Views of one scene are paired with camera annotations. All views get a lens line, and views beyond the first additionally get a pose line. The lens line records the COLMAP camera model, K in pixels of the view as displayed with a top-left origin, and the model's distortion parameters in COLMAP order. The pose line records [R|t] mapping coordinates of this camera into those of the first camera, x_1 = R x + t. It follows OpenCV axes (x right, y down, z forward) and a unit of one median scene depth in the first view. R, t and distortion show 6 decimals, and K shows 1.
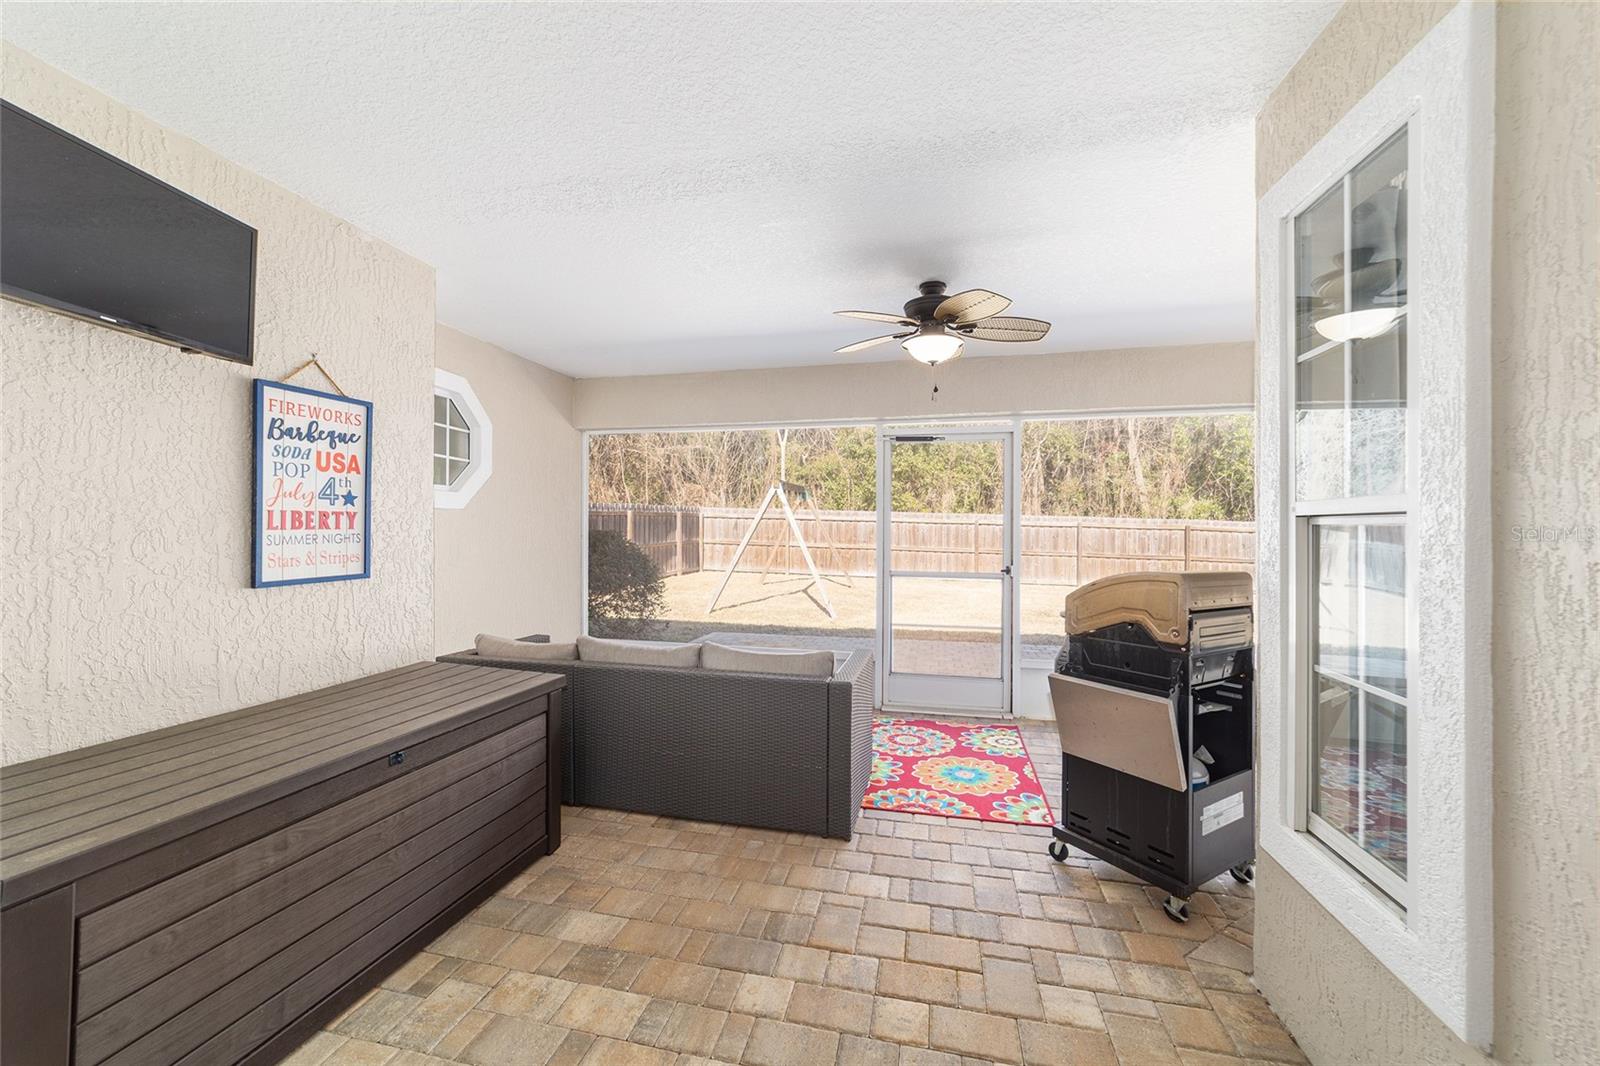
lens RADIAL K [[615.1, 0, 800.9], [0, 615.1, 530.8], [0, 0, 1]] dist [-0.003079, 0.002340]
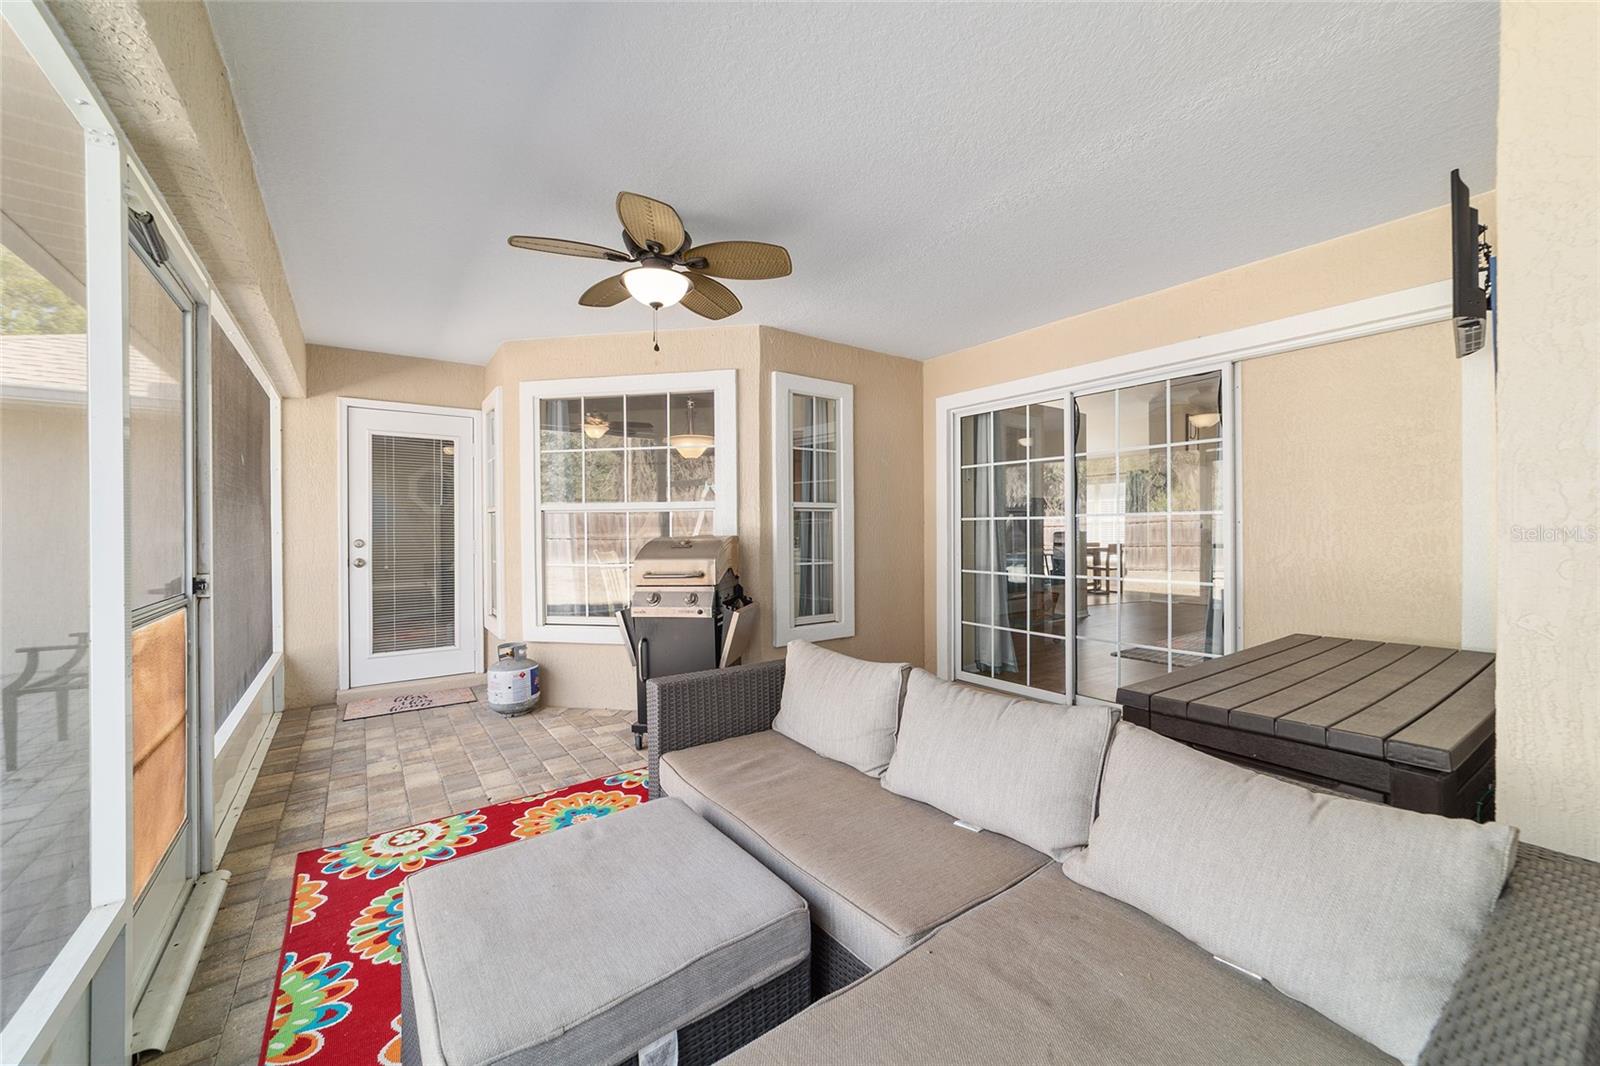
lens RADIAL K [[615.1, 0, 793.0], [0, 615.1, 527.2], [0, 0, 1]] dist [-0.003079, 0.002340]
pose [[-0.743335, 0.000504, 0.668919, -0.369645], [0.000566, 1.000000, -0.000126, 0.017029], [-0.668919, 0.000285, -0.743335, 1.125765]]
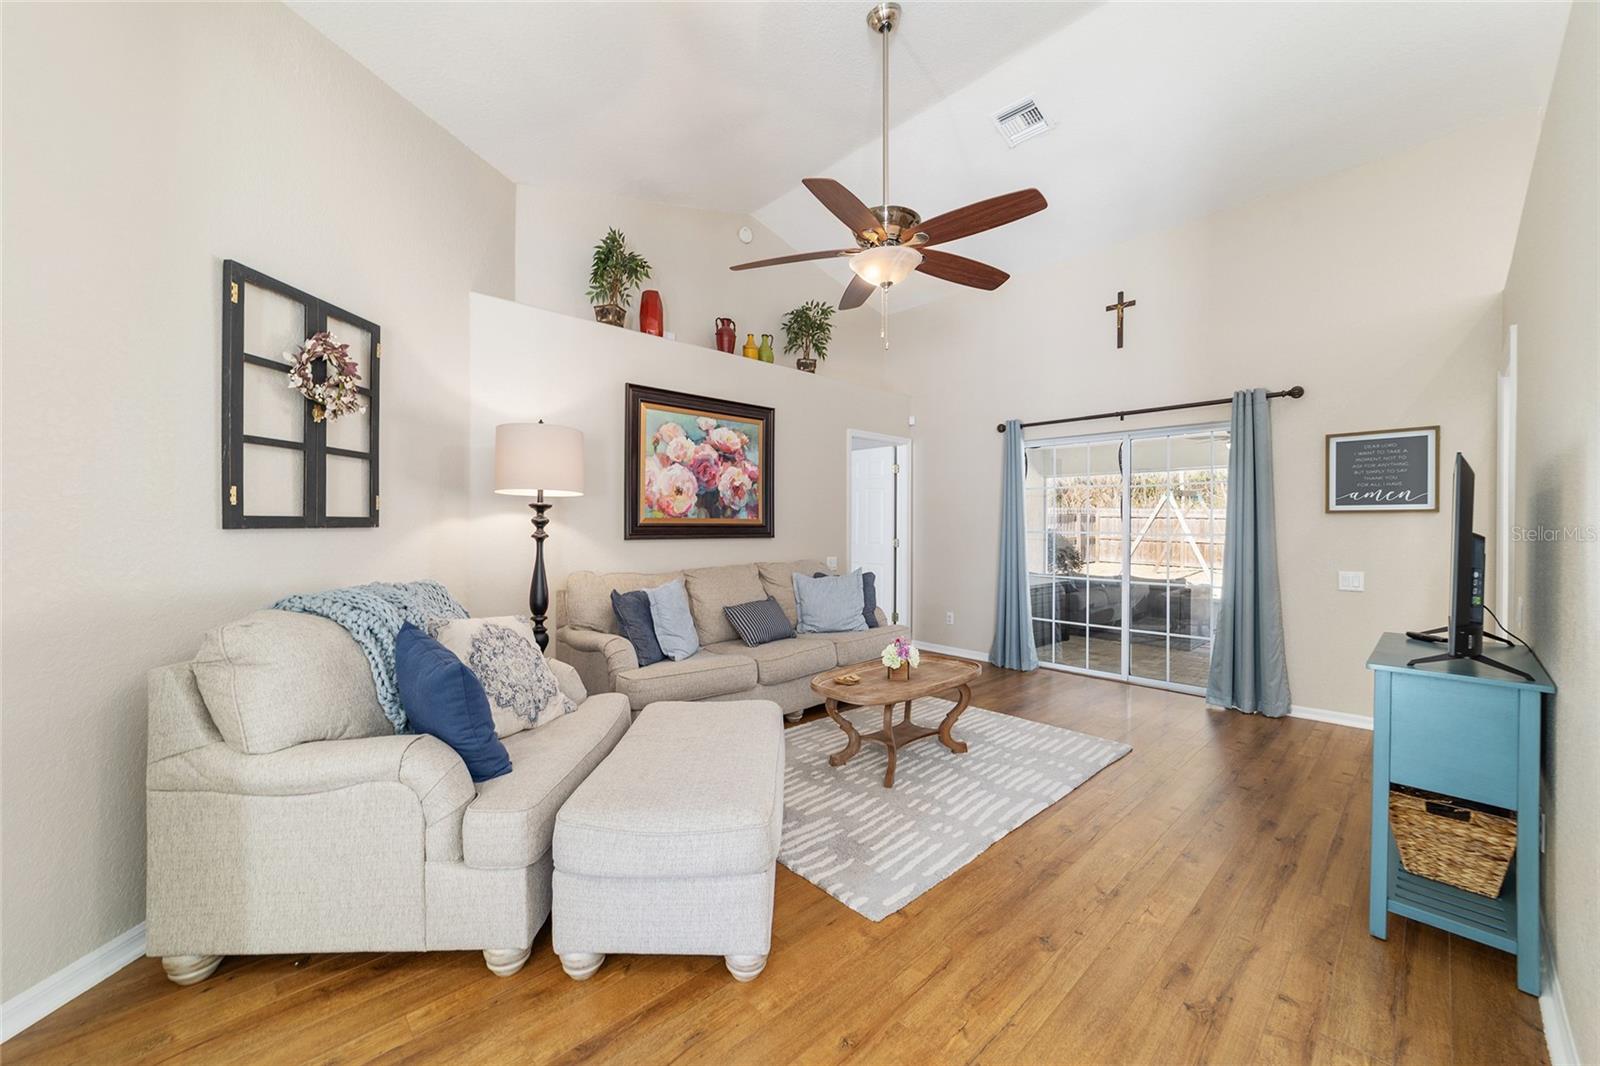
lens RADIAL K [[615.1, 0, 803.4], [0, 615.1, 530.8], [0, 0, 1]] dist [-0.003079, 0.002340]
pose [[0.829711, 0.000126, -0.558194, 0.067543], [0.004113, 0.999971, 0.006339, -0.013217], [0.558179, -0.007556, 0.829686, -0.692683]]
